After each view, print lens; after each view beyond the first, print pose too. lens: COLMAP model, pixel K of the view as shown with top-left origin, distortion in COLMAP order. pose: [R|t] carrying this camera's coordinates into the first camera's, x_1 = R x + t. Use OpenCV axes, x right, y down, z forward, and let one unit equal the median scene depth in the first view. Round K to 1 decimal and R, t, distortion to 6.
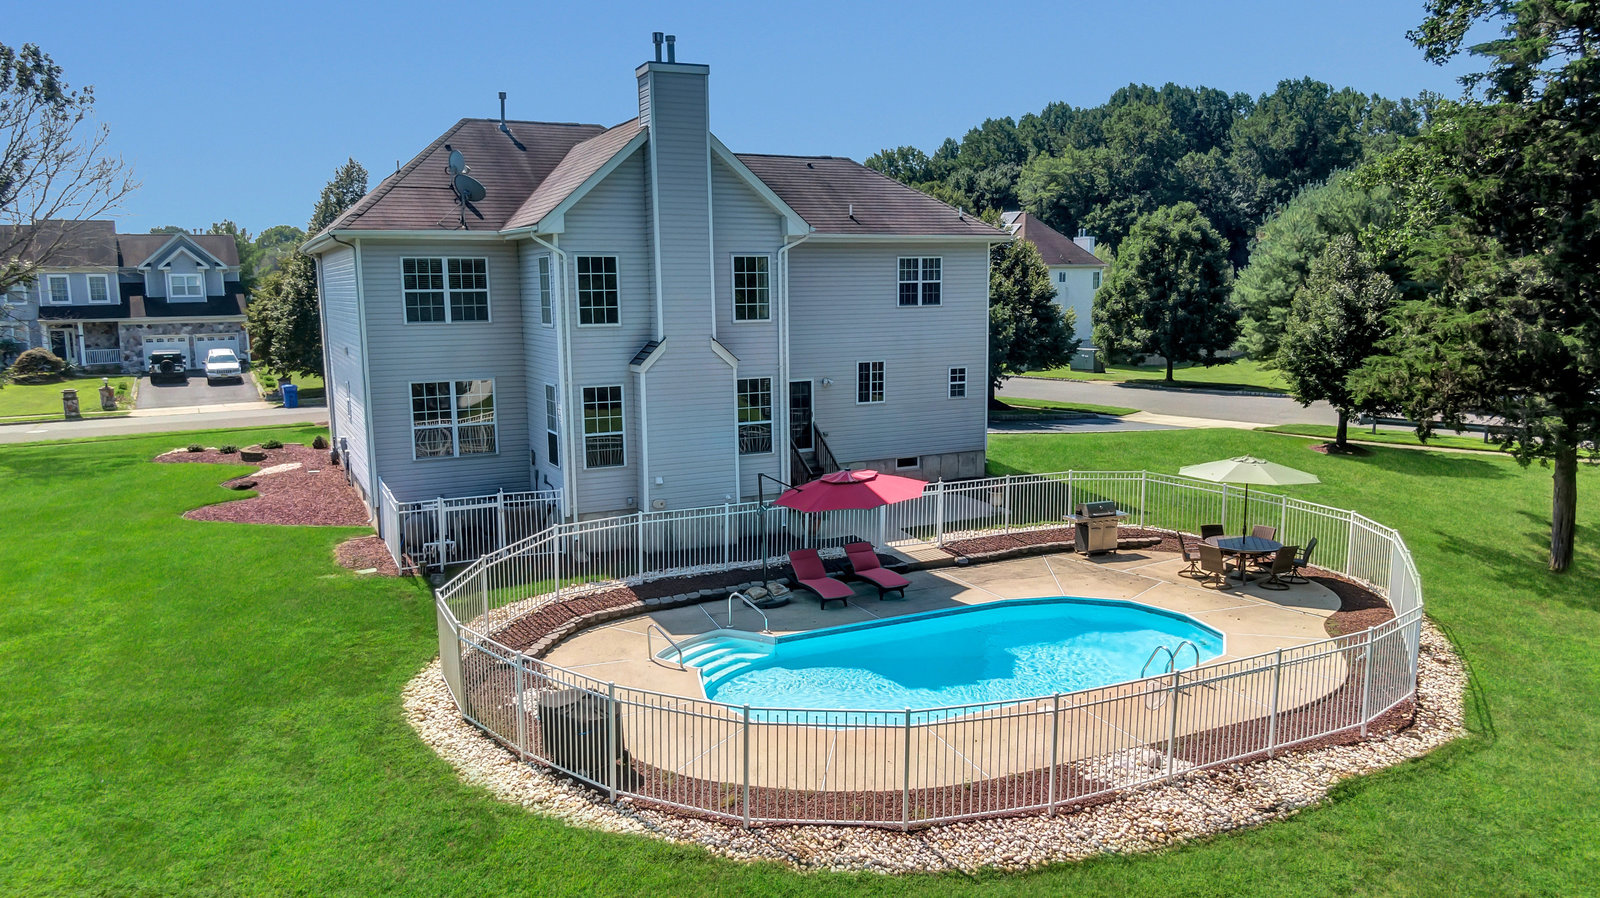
lens RADIAL K [[1149.8, 0, 803.9], [0, 1149.8, 450.4], [0, 0, 1]] dist [0.034658, -0.051713]
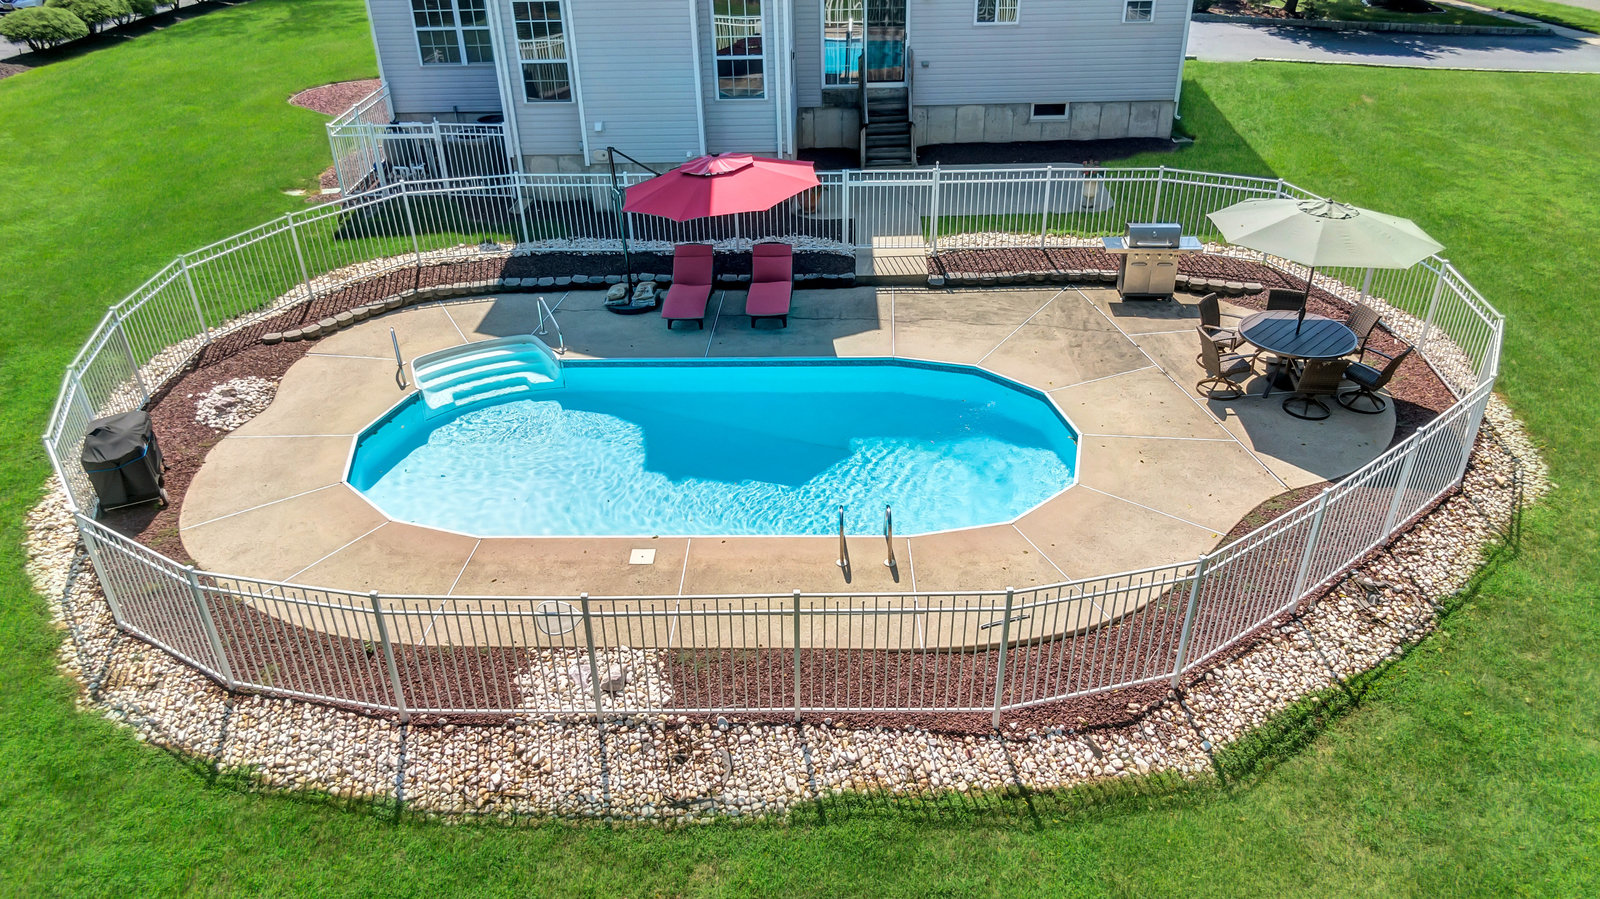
lens RADIAL K [[1149.8, 0, 802.0], [0, 1149.8, 464.8], [0, 0, 1]] dist [0.034658, -0.051713]
pose [[0.880953, 0.235970, -0.410171, 0.412126], [-0.055567, 0.912384, 0.405547, -0.099186], [0.469930, -0.334476, 0.816879, 0.305661]]
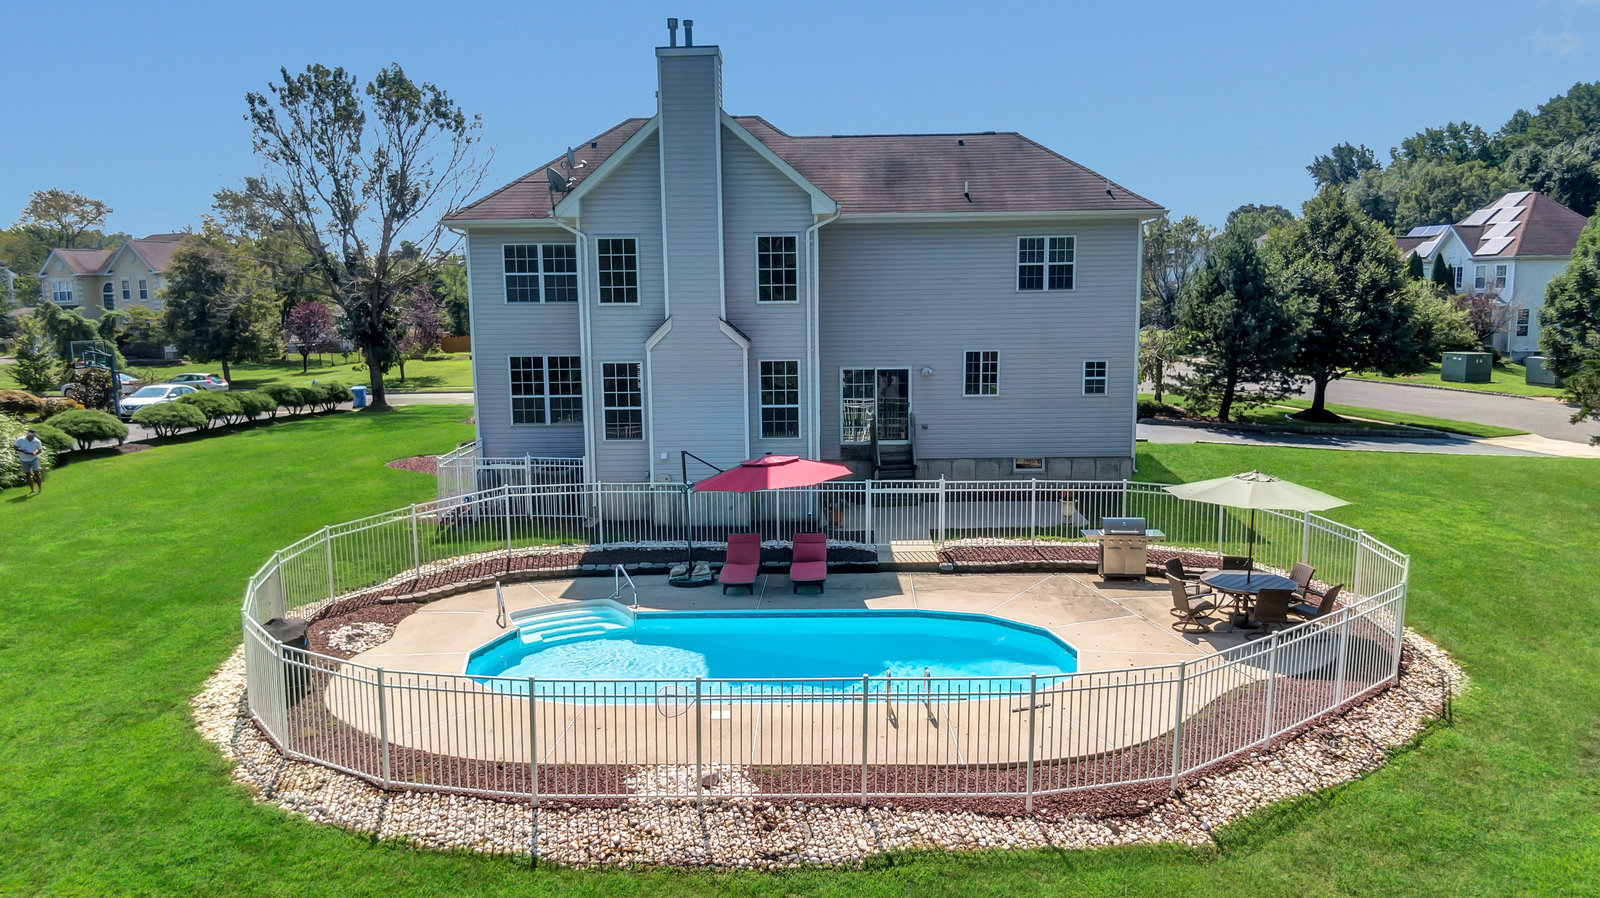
lens RADIAL K [[1149.8, 0, 802.1], [0, 1149.8, 451.1], [0, 0, 1]] dist [0.034658, -0.051713]
pose [[0.885991, 0.063258, -0.459366, 0.460262], [-0.064893, 0.997817, 0.012246, 0.001246], [0.459138, 0.018960, 0.888162, 0.147338]]
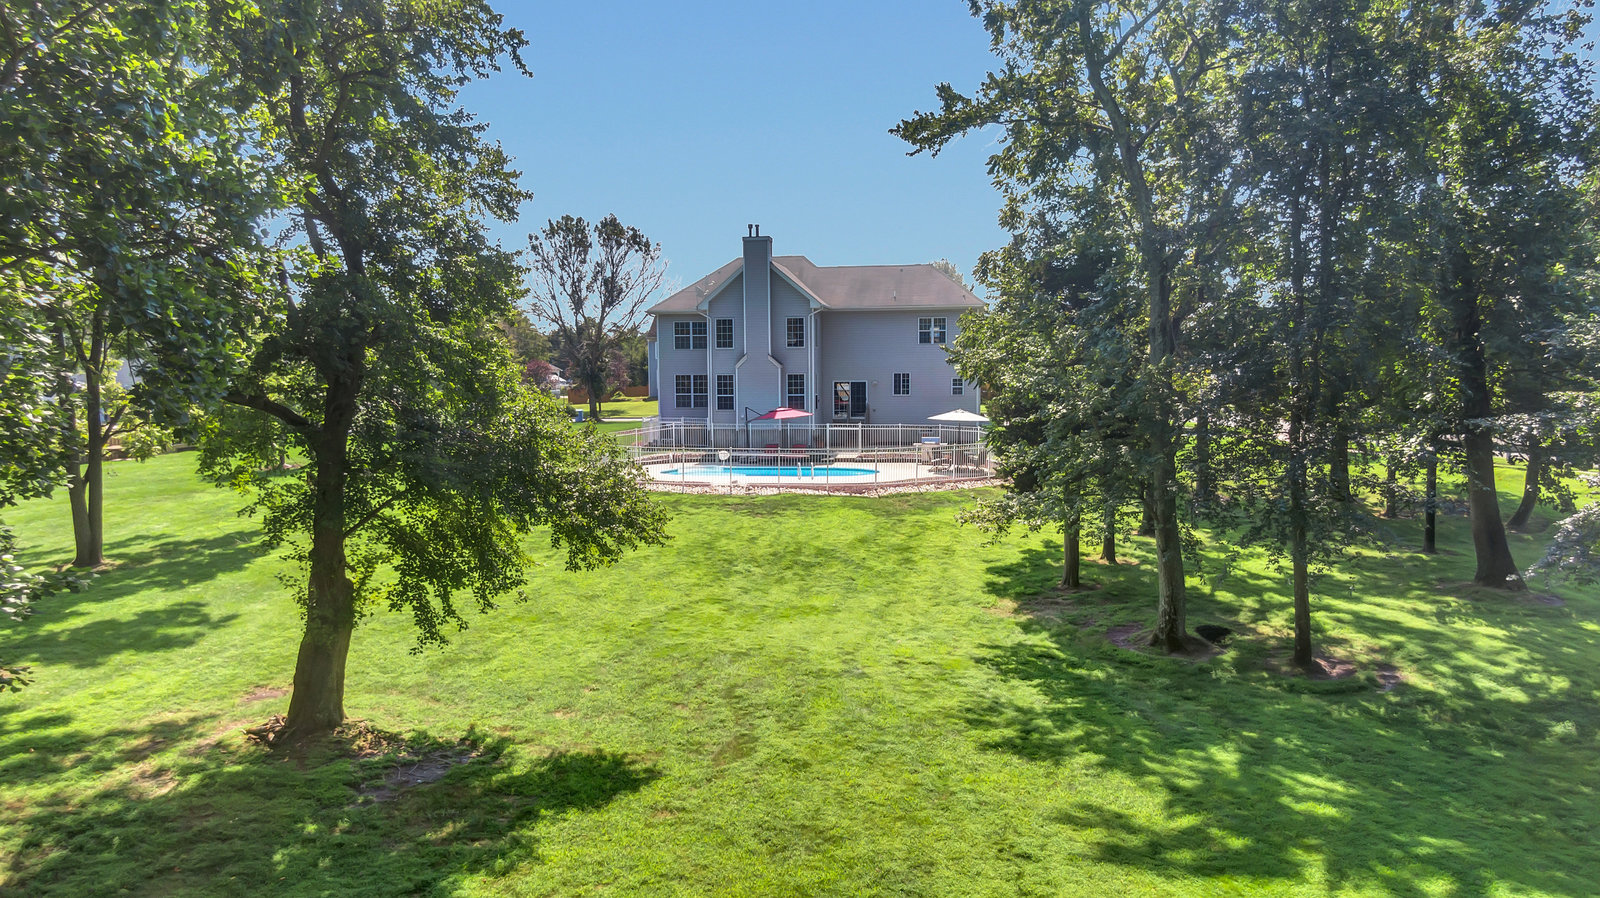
lens RADIAL K [[1149.8, 0, 794.1], [0, 1149.8, 441.8], [0, 0, 1]] dist [0.034658, -0.051713]
pose [[0.815054, 0.043046, -0.577784, 1.286846], [-0.084970, 0.995334, -0.045709, 0.172984], [0.573121, 0.086350, 0.814909, -0.796648]]
